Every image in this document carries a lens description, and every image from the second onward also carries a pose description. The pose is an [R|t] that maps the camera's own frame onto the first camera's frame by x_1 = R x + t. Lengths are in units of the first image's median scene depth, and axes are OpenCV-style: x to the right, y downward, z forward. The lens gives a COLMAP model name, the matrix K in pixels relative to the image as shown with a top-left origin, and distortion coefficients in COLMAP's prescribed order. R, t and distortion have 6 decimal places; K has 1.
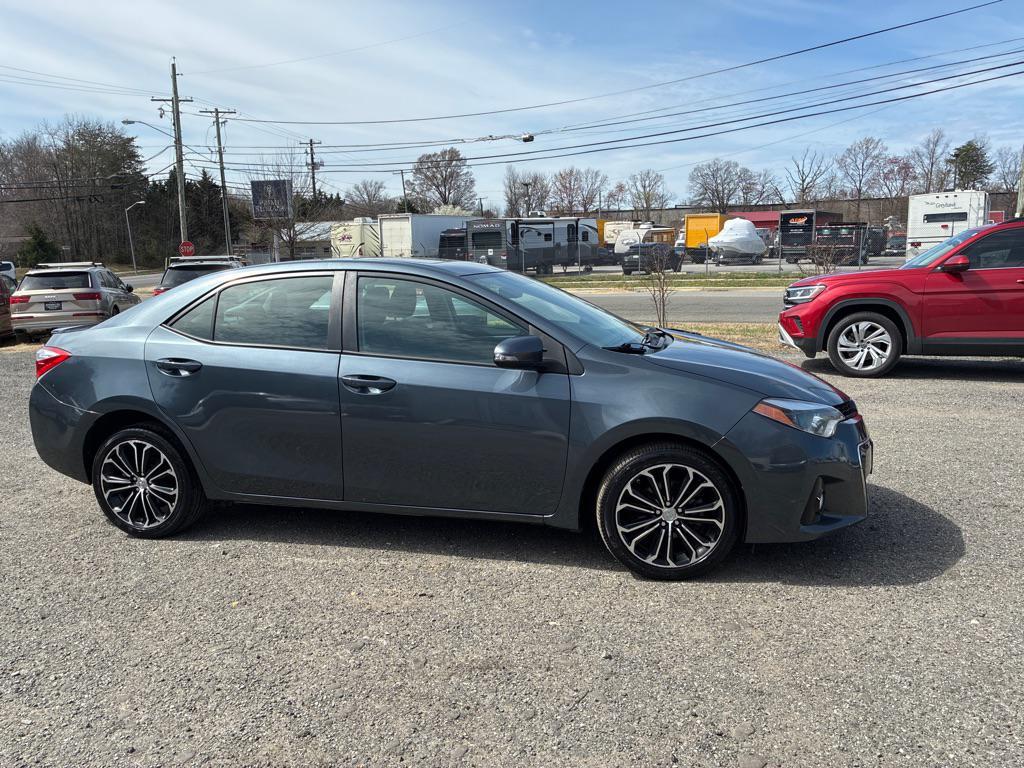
lens RADIAL K [[772.3, 0, 515.2], [0, 772.3, 389.4], [0, 0, 1]] dist [0.046777, -0.059952]
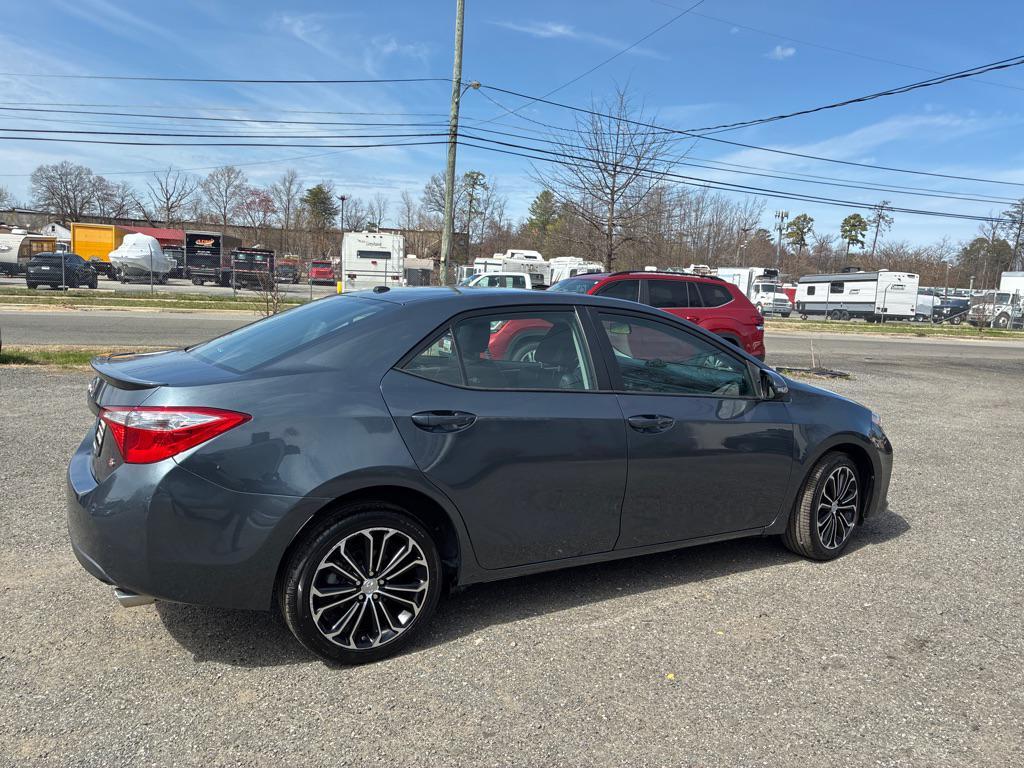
lens RADIAL K [[772.3, 0, 522.0], [0, 772.3, 382.4], [0, 0, 1]] dist [0.046777, -0.059952]
pose [[0.698399, -0.038395, 0.714678, -0.092645], [0.064284, 0.997889, -0.009209, -0.005633], [-0.712816, 0.052374, 0.699393, 0.039512]]
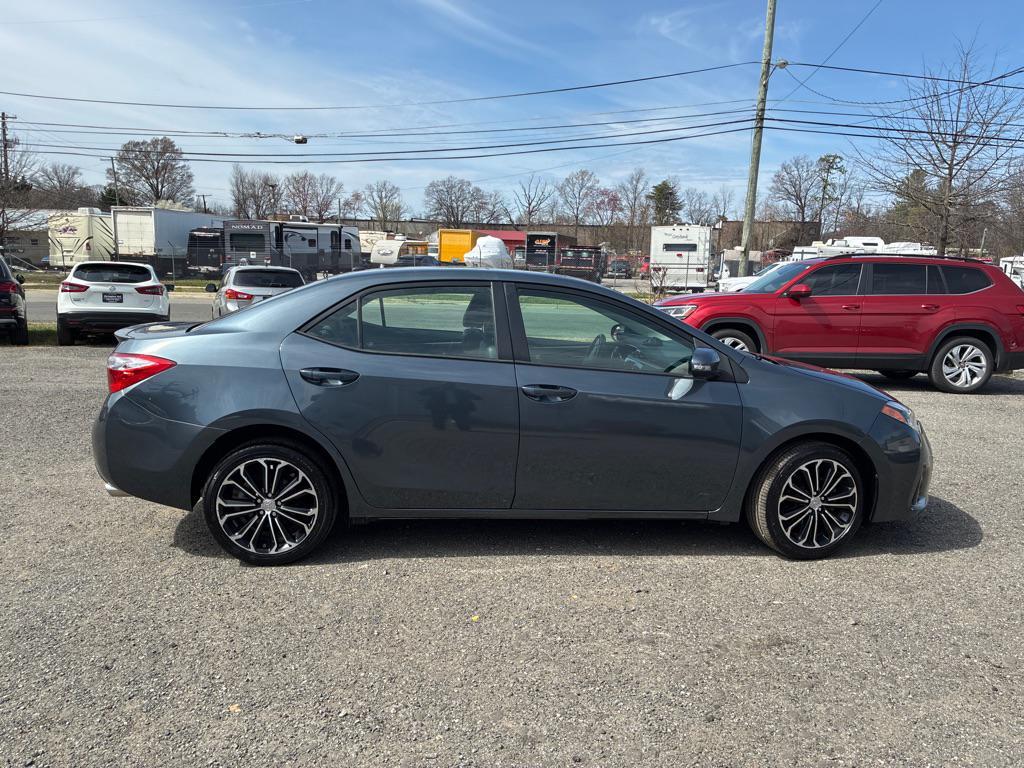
lens RADIAL K [[772.3, 0, 520.4], [0, 772.3, 386.1], [0, 0, 1]] dist [0.046777, -0.059952]
pose [[0.937975, -0.006150, 0.346649, -0.053723], [0.012113, 0.999814, -0.015038, -0.000147], [-0.346492, 0.018304, 0.937874, 0.004571]]
